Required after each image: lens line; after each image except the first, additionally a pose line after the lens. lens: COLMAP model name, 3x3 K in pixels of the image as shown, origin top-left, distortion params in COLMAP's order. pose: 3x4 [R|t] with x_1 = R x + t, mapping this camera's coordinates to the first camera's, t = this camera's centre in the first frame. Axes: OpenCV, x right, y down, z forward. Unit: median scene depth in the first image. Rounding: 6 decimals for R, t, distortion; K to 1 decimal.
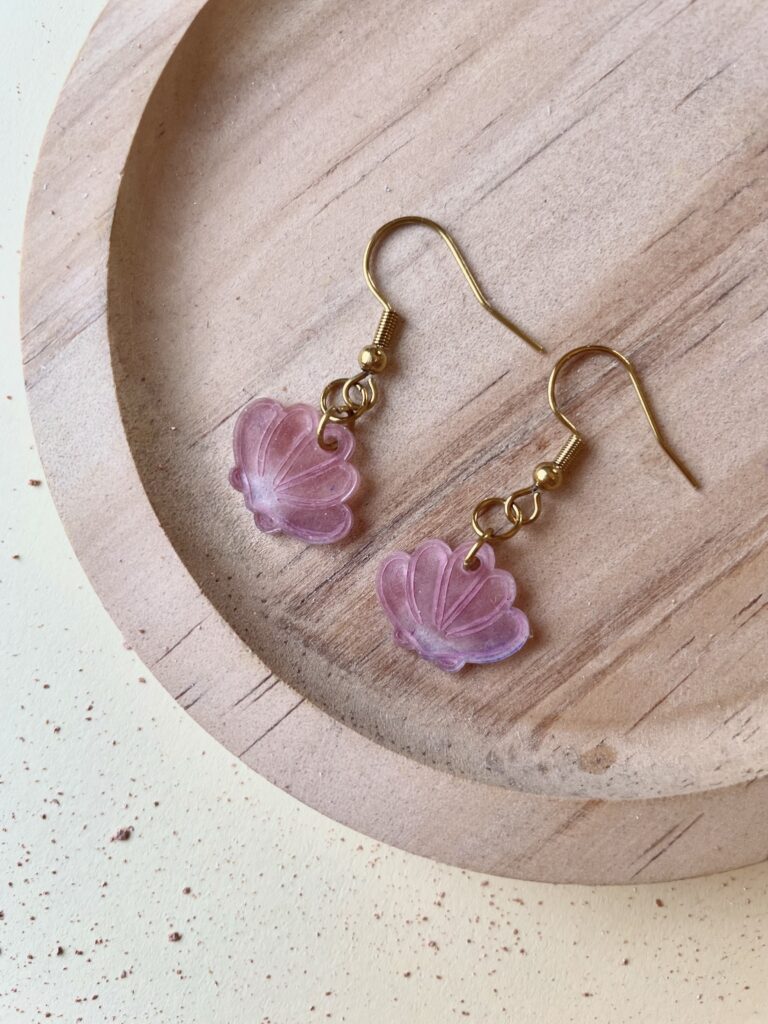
lens RADIAL K [[789.1, 0, 385.7], [0, 789.1, 506.9], [0, 0, 1]] dist [0.051610, -0.100527]
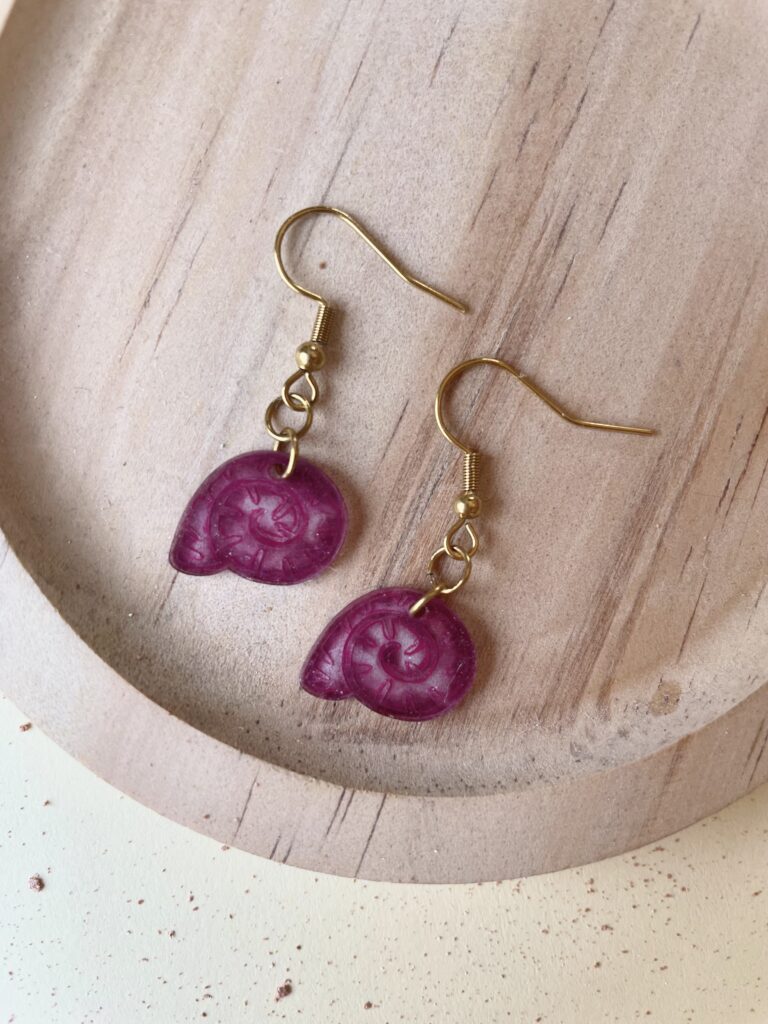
lens RADIAL K [[789.1, 0, 383.1], [0, 789.1, 512.8], [0, 0, 1]] dist [0.051610, -0.100527]
pose [[0.877183, -0.476588, 0.058434, 0.003873], [0.474029, 0.878932, 0.052685, -0.115413], [-0.076469, -0.018515, 0.996900, 0.018358]]
